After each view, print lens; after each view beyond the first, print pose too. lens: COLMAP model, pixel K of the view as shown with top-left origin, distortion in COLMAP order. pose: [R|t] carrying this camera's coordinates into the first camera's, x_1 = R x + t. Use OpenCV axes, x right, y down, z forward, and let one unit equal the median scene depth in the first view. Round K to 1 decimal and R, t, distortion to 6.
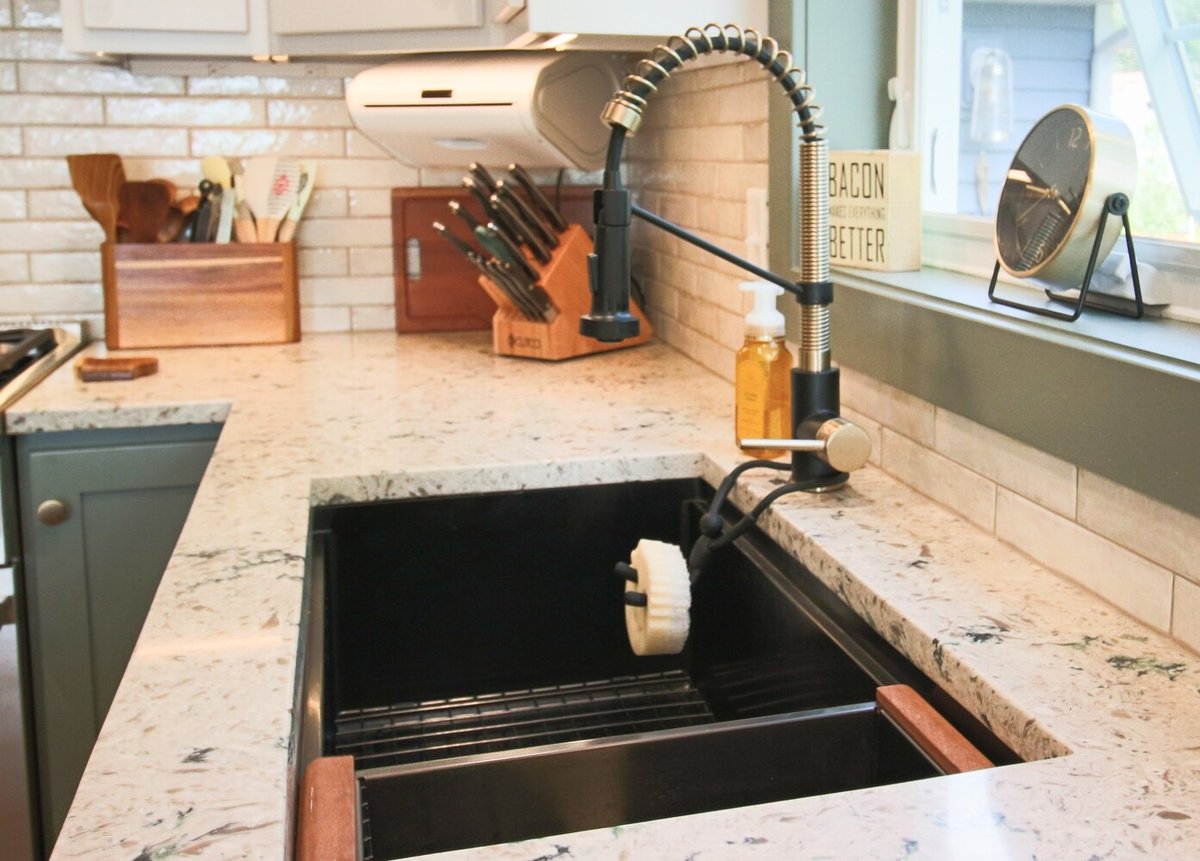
lens RADIAL K [[1357.0, 0, 774.6], [0, 1357.0, 321.6], [0, 0, 1]] dist [0.003795, 0.027376]
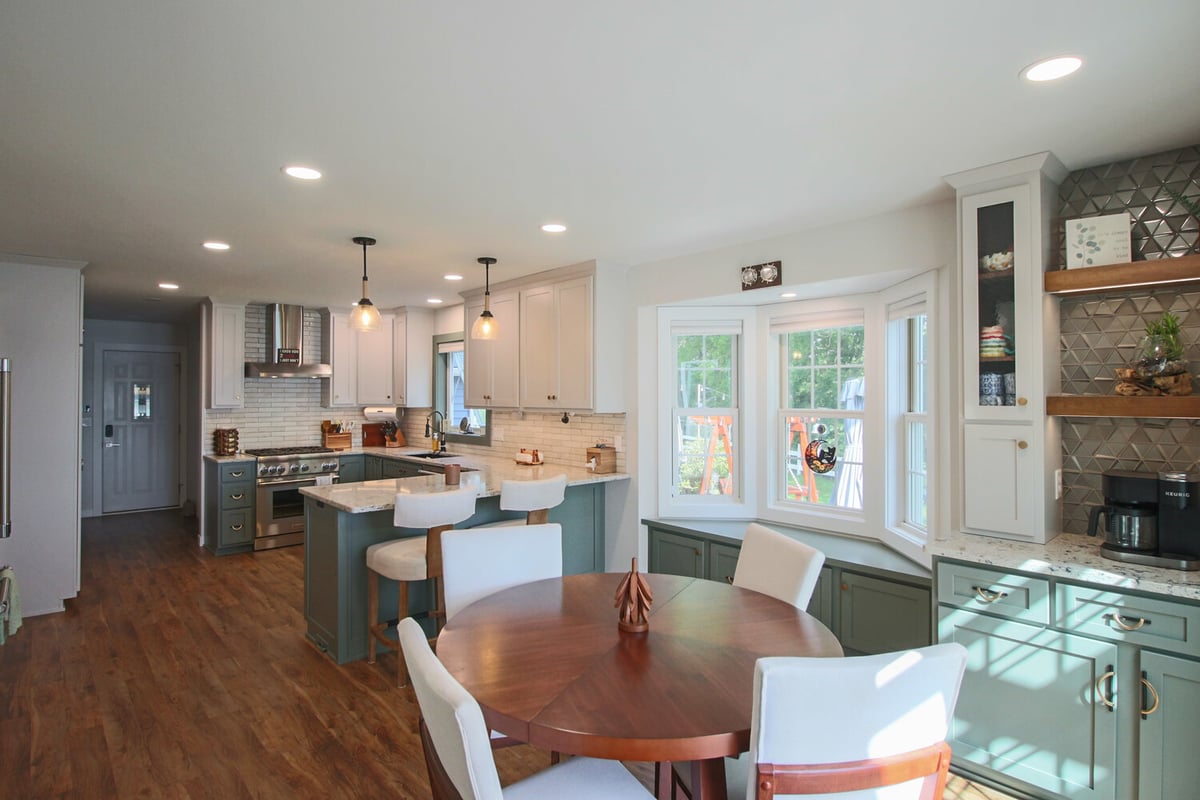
lens RADIAL K [[621.3, 0, 596.9], [0, 621.3, 387.6], [0, 0, 1]] dist [0.001923, -0.015114]
pose [[0.911435, 0.000511, 0.411445, -0.533718], [0.057014, 0.990195, -0.127527, 0.191201], [-0.407476, 0.139691, 0.902469, -2.414072]]
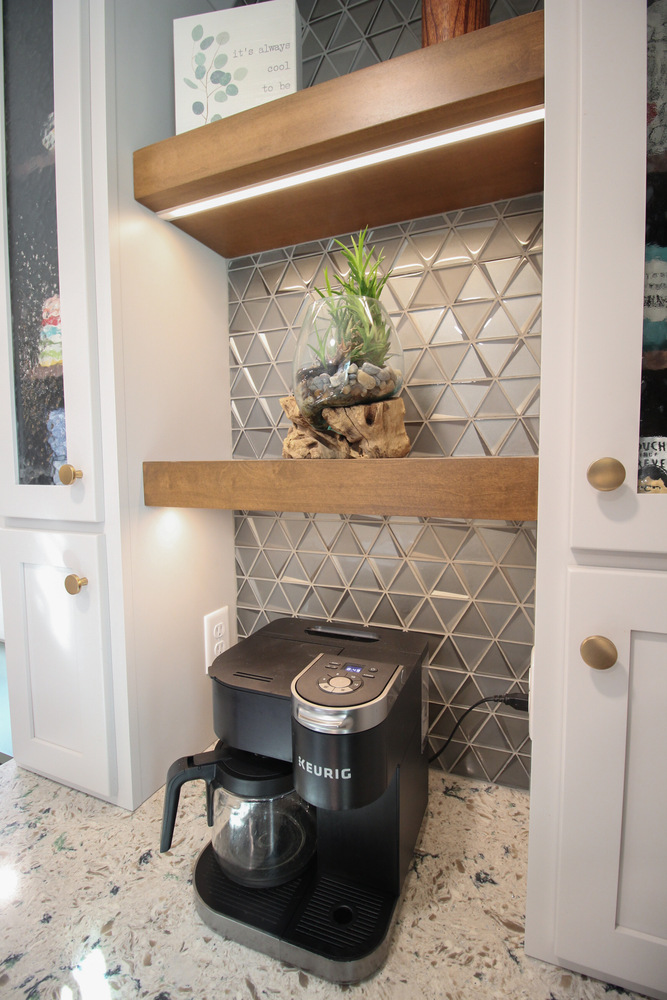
lens RADIAL K [[464.0, 0, 349.7], [0, 464.0, 494.8], [0, 0, 1]] dist [0.000063, -0.013032]
pose [[0.643727, -0.060339, 0.762873, 0.511422], [0.108159, 0.994053, -0.012643, 0.156466], [-0.757573, 0.090651, 0.646425, -2.070093]]
